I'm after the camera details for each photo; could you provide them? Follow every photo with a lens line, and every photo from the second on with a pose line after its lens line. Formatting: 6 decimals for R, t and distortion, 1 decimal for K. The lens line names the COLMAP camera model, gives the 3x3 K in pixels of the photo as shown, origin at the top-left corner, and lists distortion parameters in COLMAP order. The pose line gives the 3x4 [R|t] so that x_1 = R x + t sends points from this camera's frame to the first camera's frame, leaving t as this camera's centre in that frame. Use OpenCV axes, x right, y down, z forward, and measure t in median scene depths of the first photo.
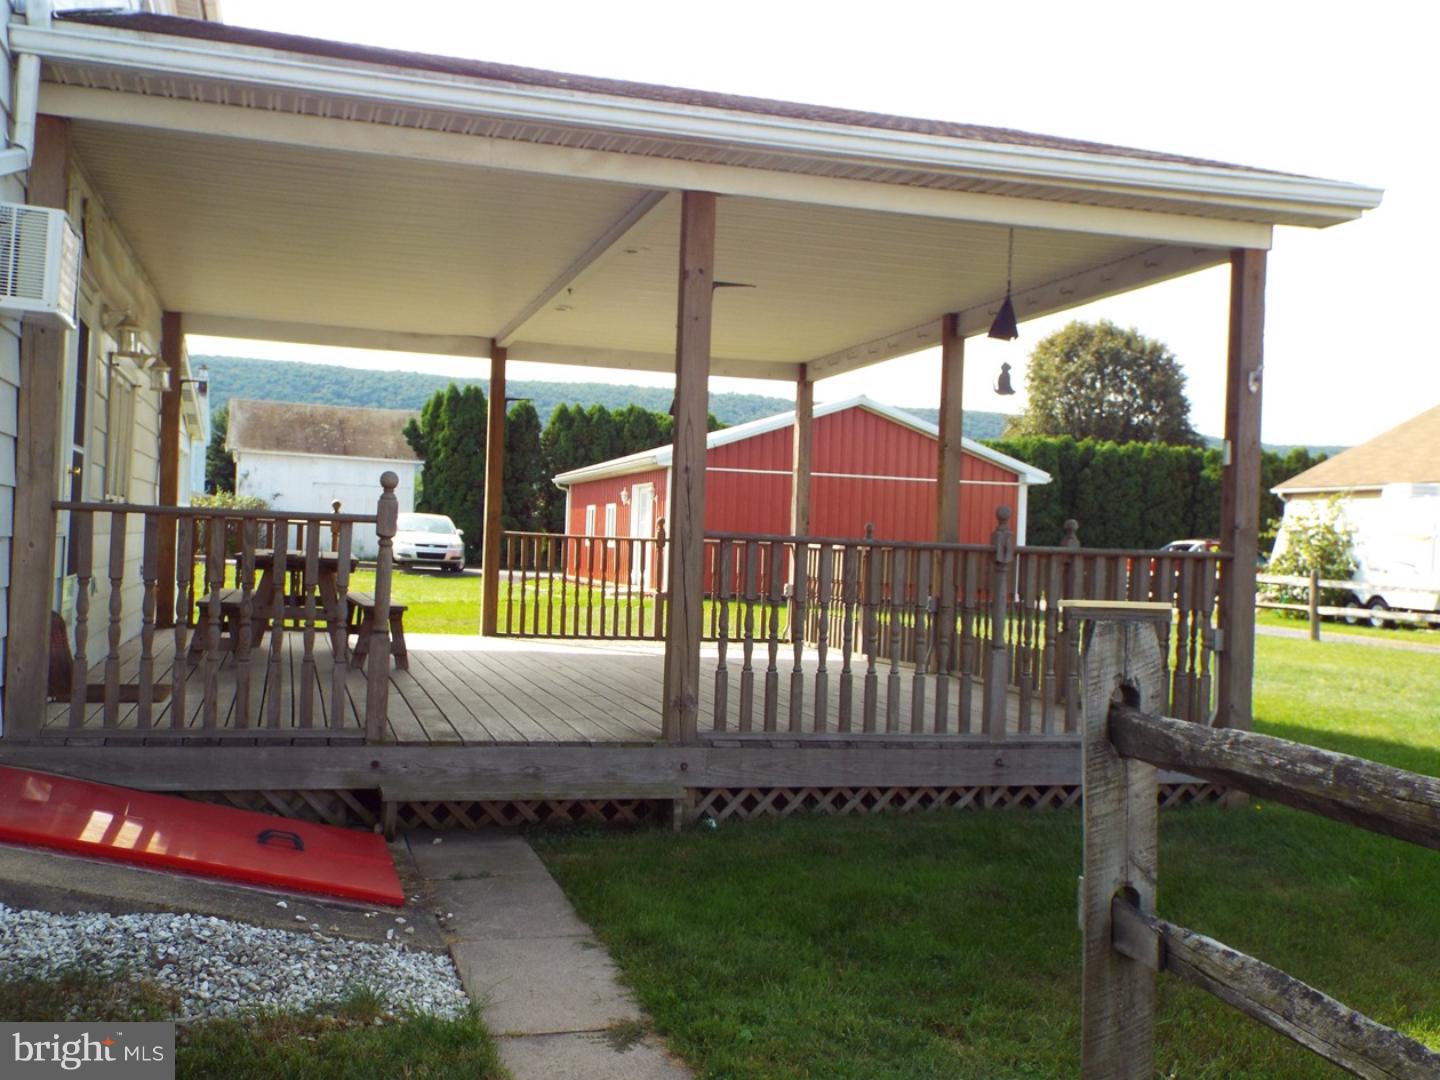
lens RADIAL K [[1463.8, 0, 720.3], [0, 1463.8, 538.2], [0, 0, 1]] dist [0.001873, 0.000000]
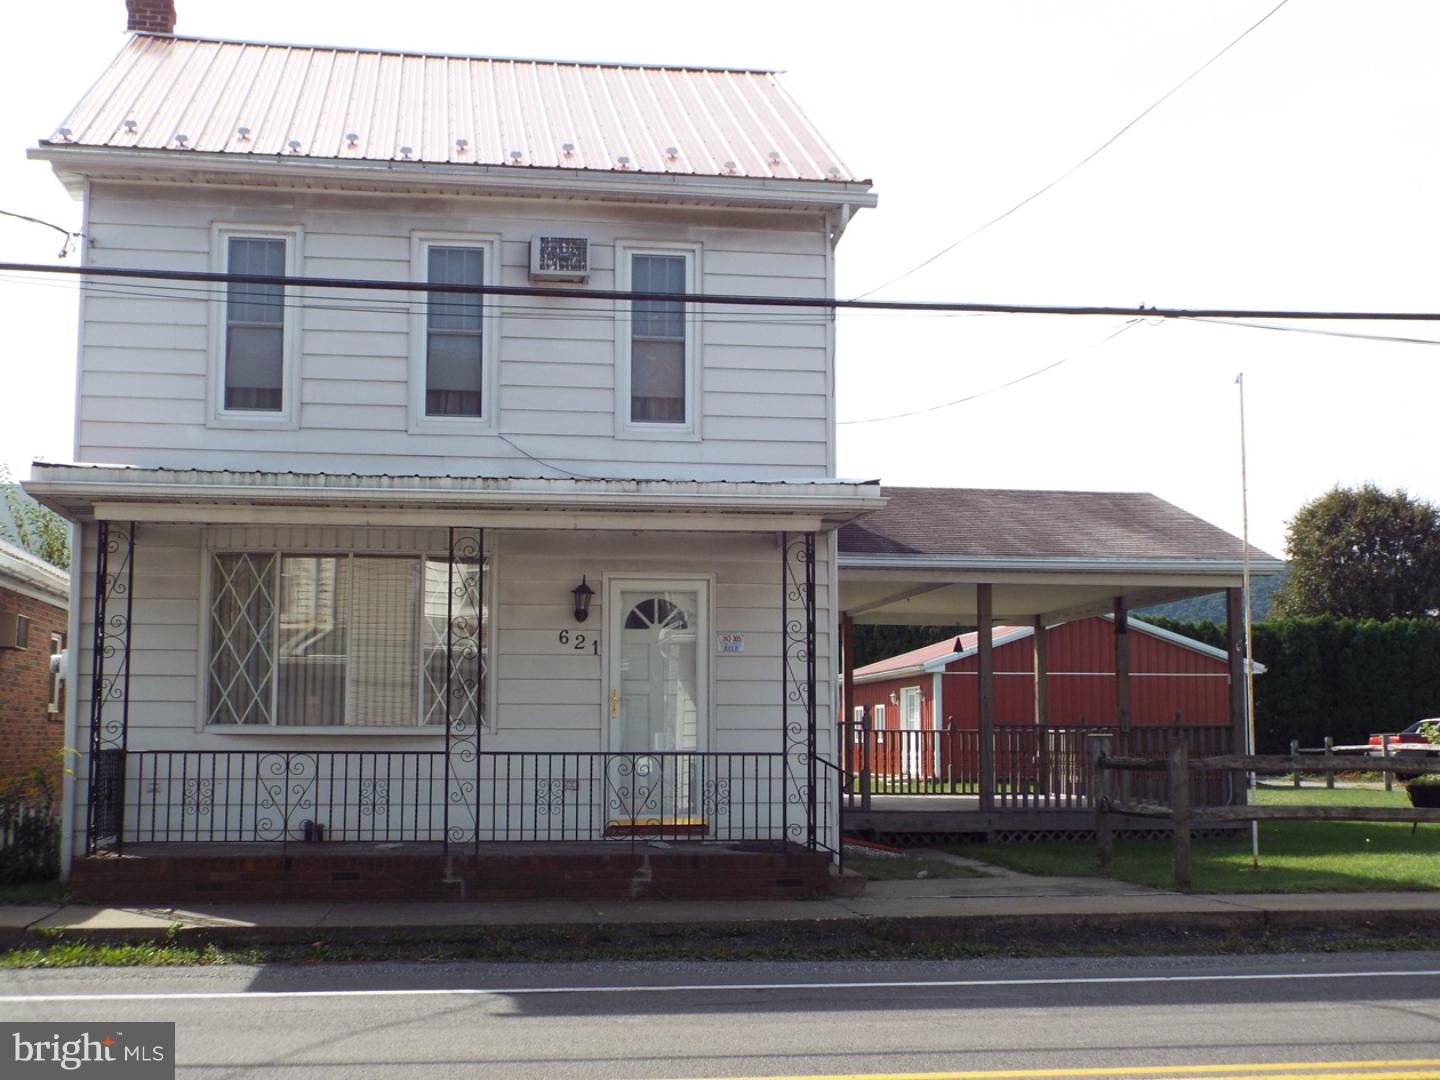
lens RADIAL K [[1859.1, 0, 722.2], [0, 1859.1, 549.1], [0, 0, 1]] dist [0.017197, 0.000000]
pose [[0.991277, -0.049514, -0.122138, -0.013628], [0.036684, 0.993781, -0.105138, 0.003596], [0.126584, 0.099740, 0.986929, -0.442135]]
